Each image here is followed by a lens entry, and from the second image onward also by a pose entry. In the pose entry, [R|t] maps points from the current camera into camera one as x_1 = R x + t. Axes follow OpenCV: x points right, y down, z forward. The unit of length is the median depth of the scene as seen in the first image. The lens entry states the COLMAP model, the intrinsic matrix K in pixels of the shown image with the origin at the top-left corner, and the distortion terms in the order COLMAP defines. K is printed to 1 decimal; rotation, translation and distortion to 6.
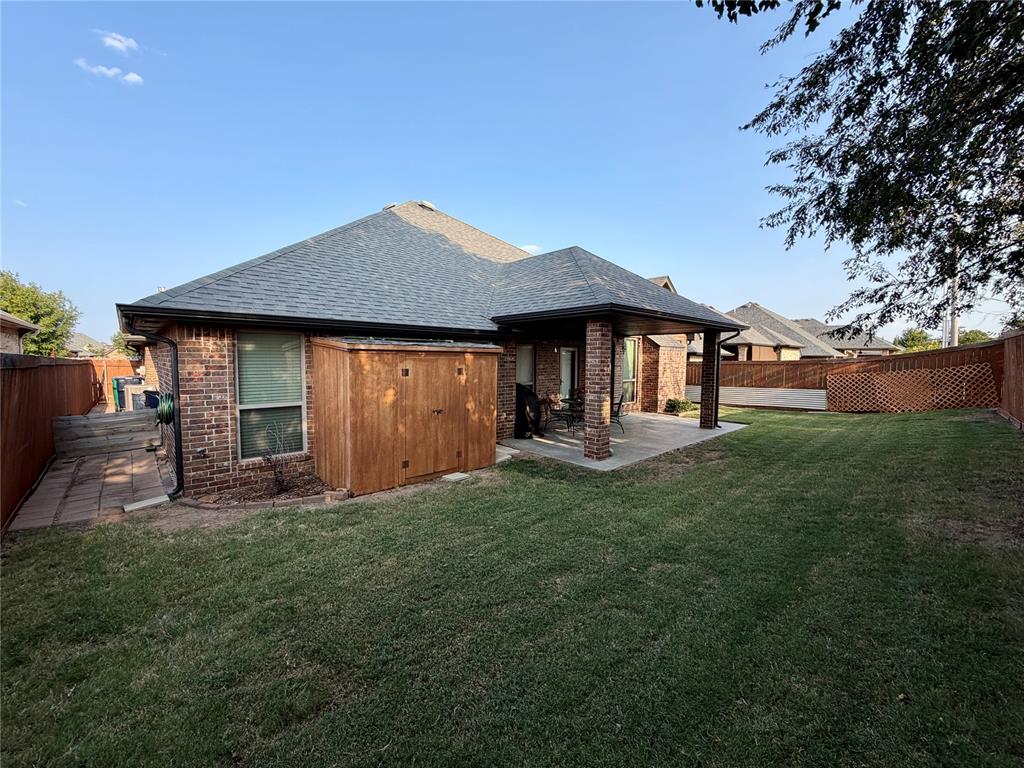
lens RADIAL K [[409.6, 0, 512.7], [0, 409.6, 383.9], [0, 0, 1]] dist [-0.001191, 0.000422]
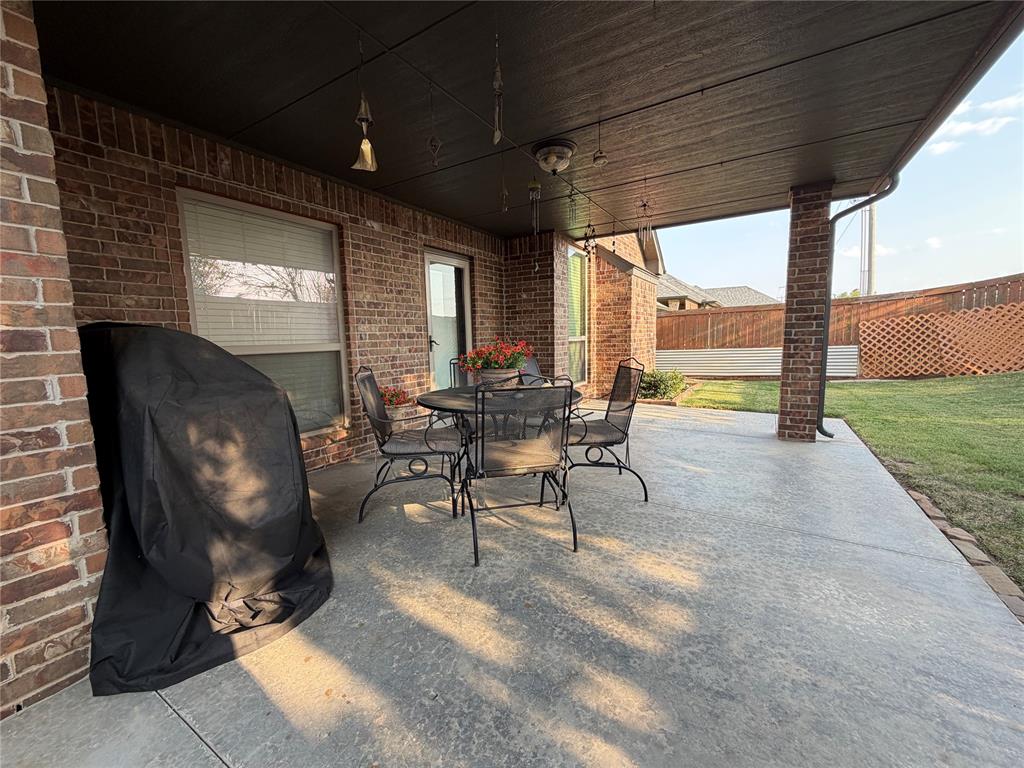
lens RADIAL K [[409.6, 0, 511.4], [0, 409.6, 383.8], [0, 0, 1]] dist [-0.001191, 0.000422]
pose [[0.964235, -0.060844, 0.257972, 0.079633], [0.048112, 0.997305, 0.055389, 0.014283], [-0.260647, -0.040996, 0.964563, 0.540981]]
